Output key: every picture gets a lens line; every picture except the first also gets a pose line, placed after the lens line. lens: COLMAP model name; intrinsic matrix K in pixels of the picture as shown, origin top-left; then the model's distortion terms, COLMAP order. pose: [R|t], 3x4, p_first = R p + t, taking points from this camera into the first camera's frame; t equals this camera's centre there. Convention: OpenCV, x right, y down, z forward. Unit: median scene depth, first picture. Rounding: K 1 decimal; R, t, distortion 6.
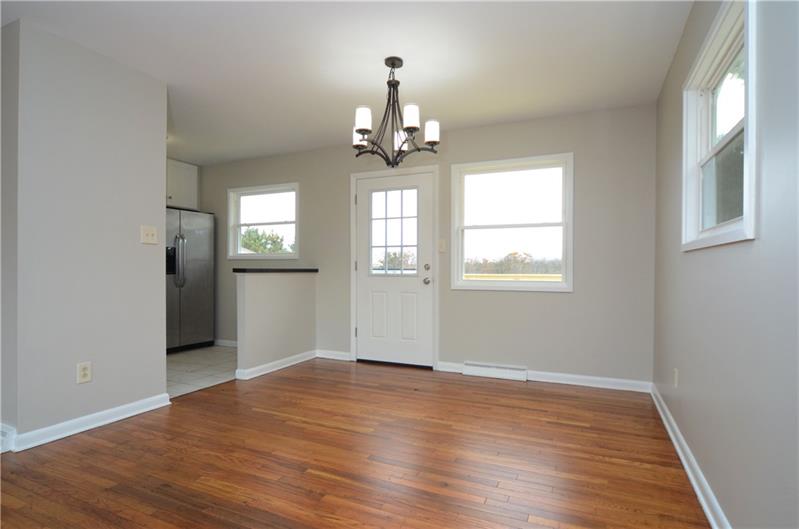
lens RADIAL K [[429.4, 0, 399.0], [0, 429.4, 273.8], [0, 0, 1]] dist [-0.011640, 0.000486]
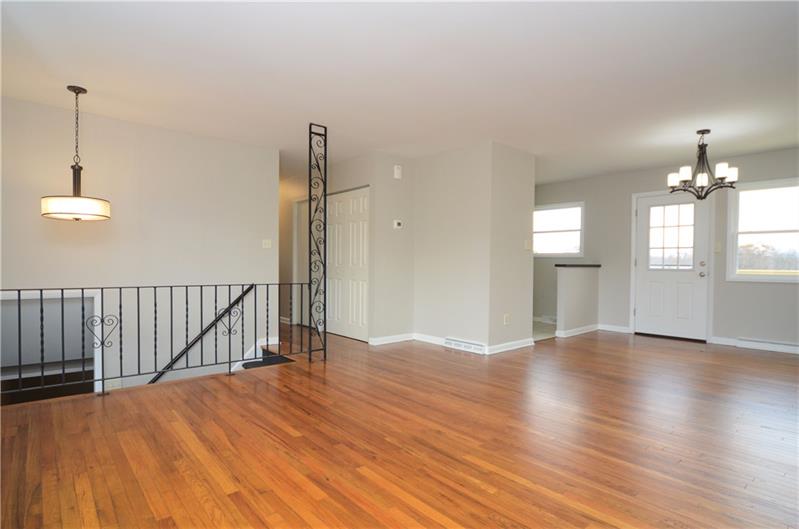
lens RADIAL K [[429.4, 0, 399.0], [0, 429.4, 273.8], [0, 0, 1]] dist [-0.011640, 0.000486]
pose [[0.913684, 0.014672, -0.406160, -0.246369], [-0.009109, 0.999836, 0.015628, 0.002452], [0.406323, -0.010580, 0.913668, -0.551039]]
